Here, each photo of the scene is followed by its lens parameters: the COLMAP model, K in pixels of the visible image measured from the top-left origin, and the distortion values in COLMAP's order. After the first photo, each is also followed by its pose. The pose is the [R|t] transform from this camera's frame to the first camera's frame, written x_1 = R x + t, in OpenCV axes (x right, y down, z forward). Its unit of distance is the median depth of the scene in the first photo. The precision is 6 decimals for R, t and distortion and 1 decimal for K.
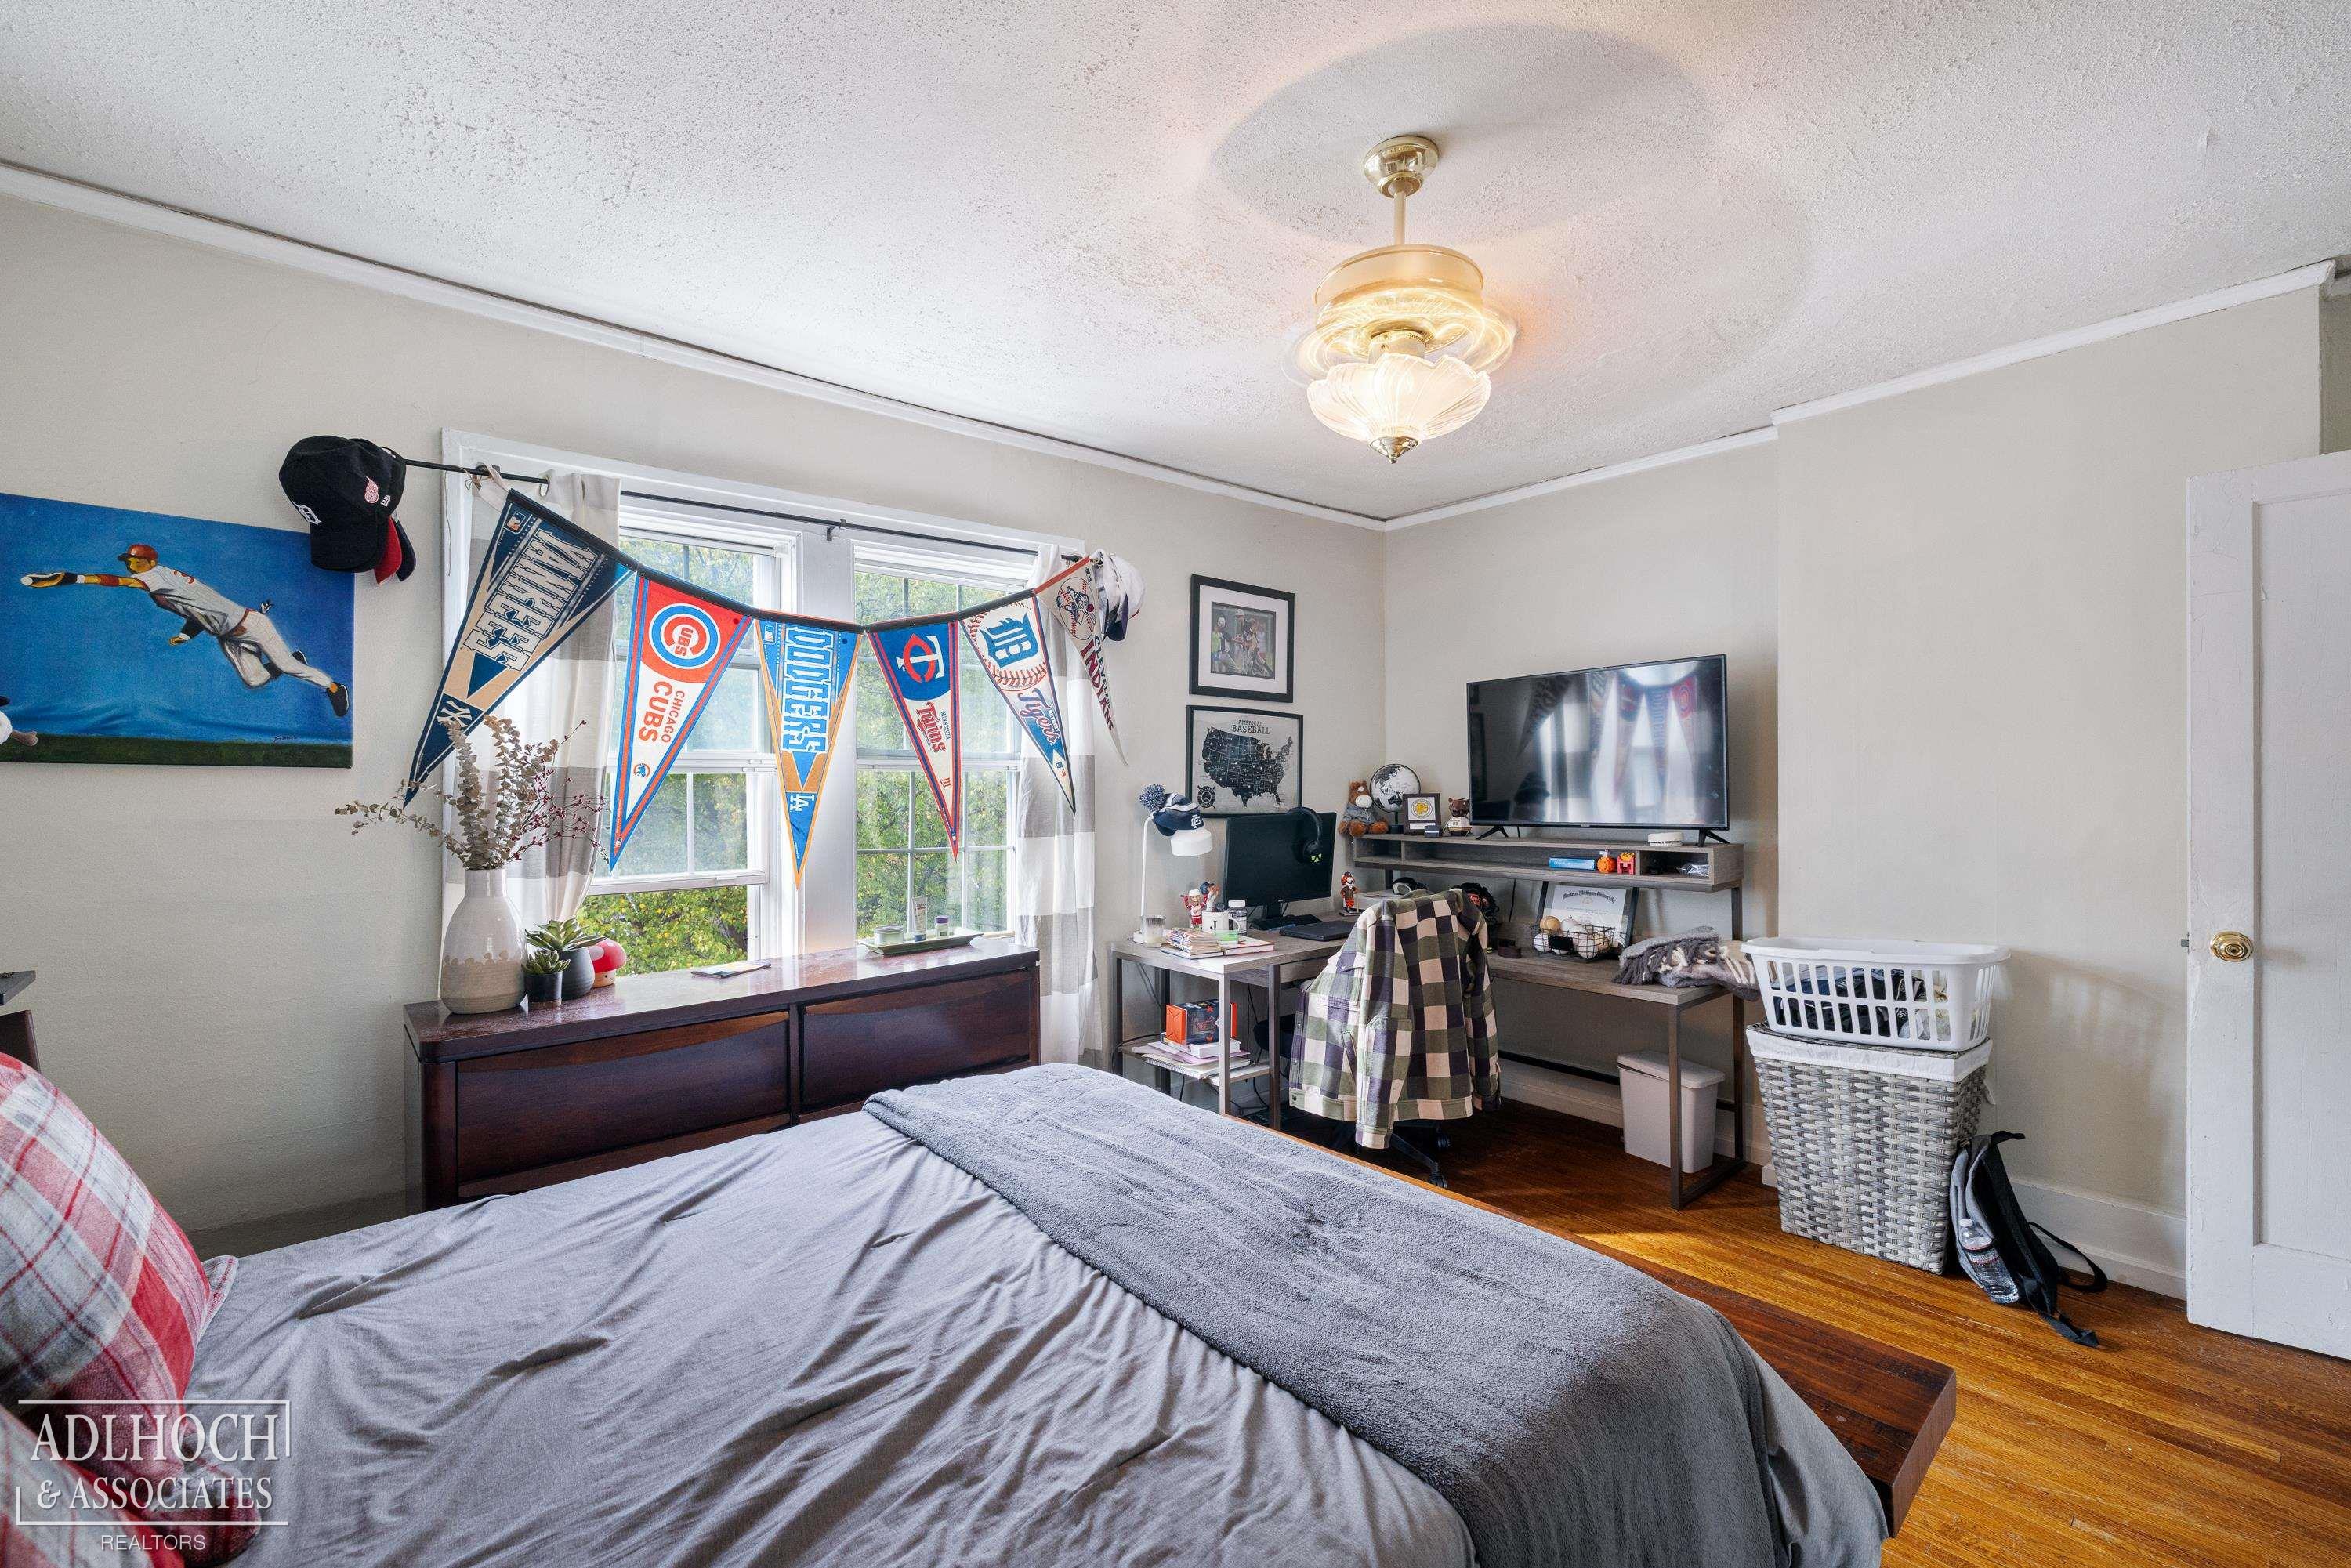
lens RADIAL K [[983.7, 0, 1171.0], [0, 983.7, 791.0], [0, 0, 1]] dist [0.001443, 0.000818]
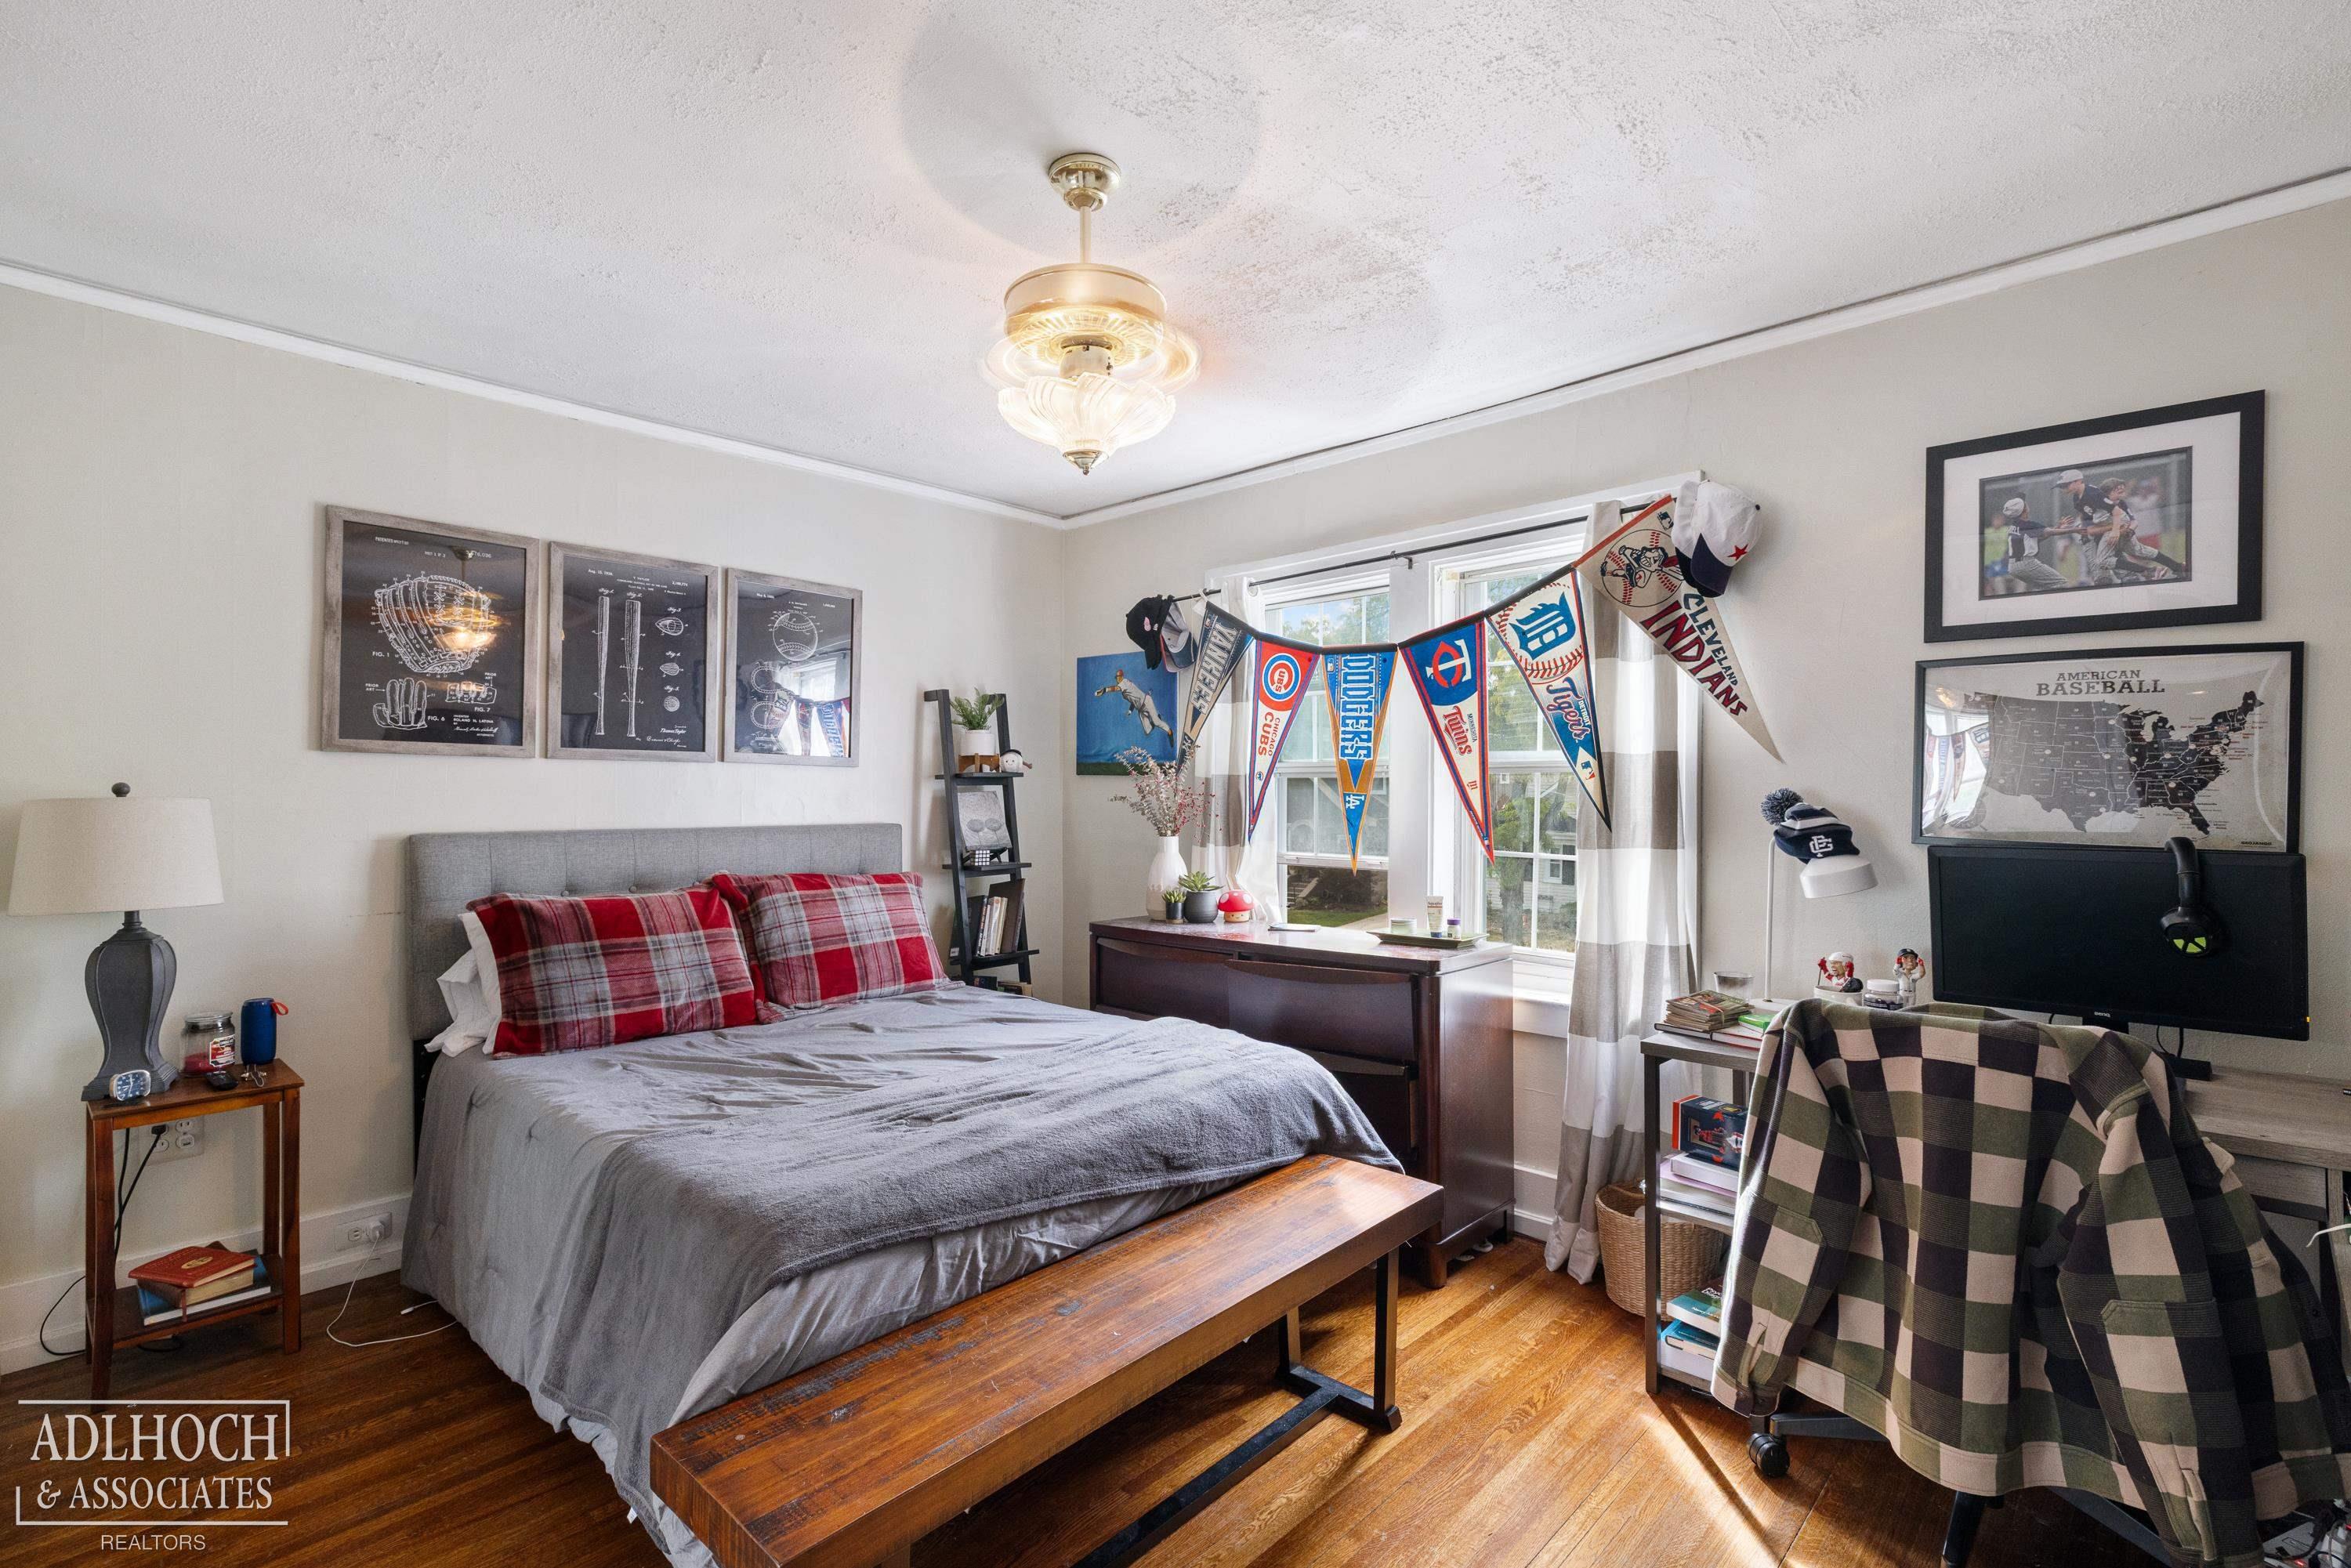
lens RADIAL K [[1055.4, 0, 1175.5], [0, 1055.4, 784.0], [0, 0, 1]] dist [0.002275, 0.000360]
pose [[0.113429, 0.003220, -0.993541, 0.799397], [-0.008223, 0.999964, 0.002302, -0.010069], [0.993512, 0.007908, 0.113452, 0.587113]]
